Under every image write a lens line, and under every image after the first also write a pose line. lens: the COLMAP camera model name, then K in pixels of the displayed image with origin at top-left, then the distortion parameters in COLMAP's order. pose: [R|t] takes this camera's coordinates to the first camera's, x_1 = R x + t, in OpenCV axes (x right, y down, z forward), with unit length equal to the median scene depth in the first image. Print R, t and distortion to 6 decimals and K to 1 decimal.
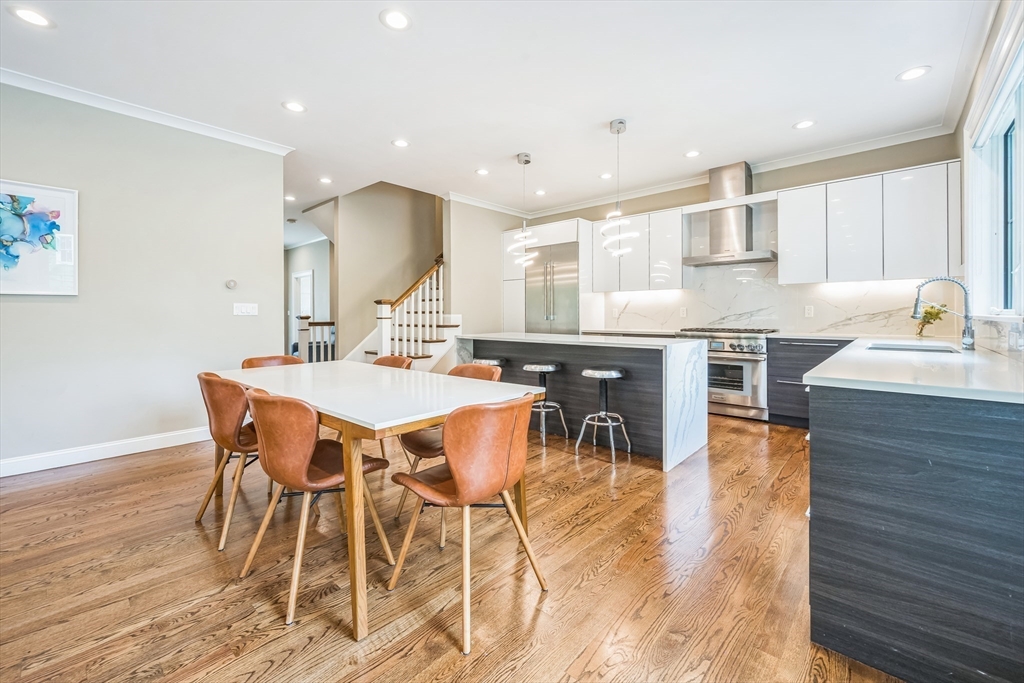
lens RADIAL K [[422.5, 0, 504.6], [0, 422.5, 313.7], [0, 0, 1]] dist [-0.001890, 0.000198]
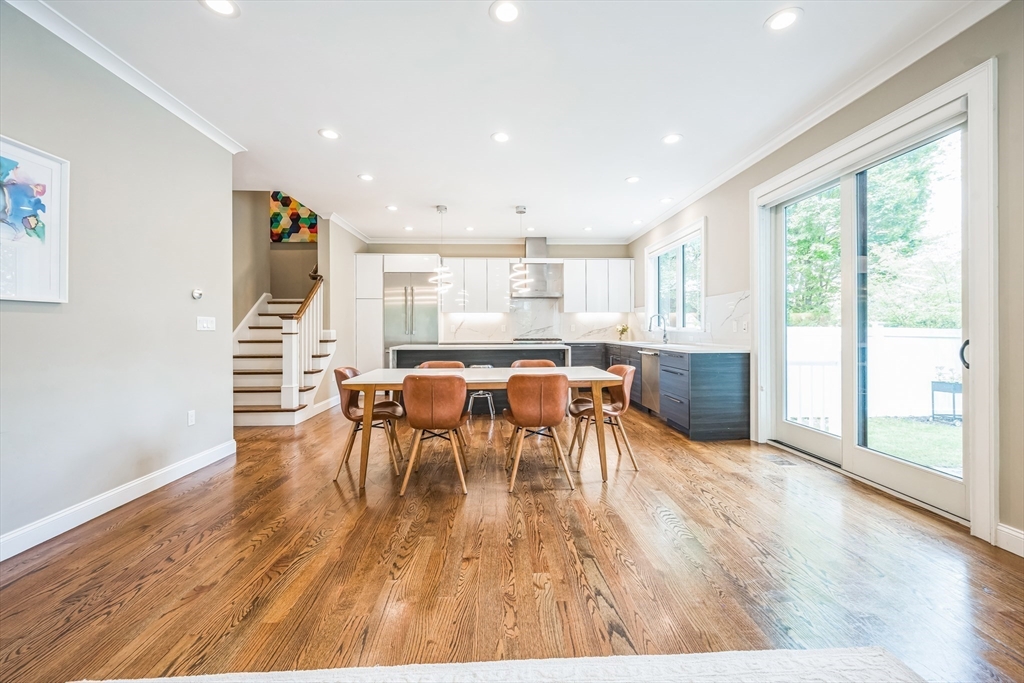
lens RADIAL K [[415.2, 0, 508.5], [0, 415.2, 330.2], [0, 0, 1]] dist [-0.000598, -0.000012]
pose [[0.704634, -0.000797, 0.709570, -1.011007], [0.000441, 1.000000, 0.000686, 0.003618], [-0.709571, -0.000170, 0.704634, -0.060008]]
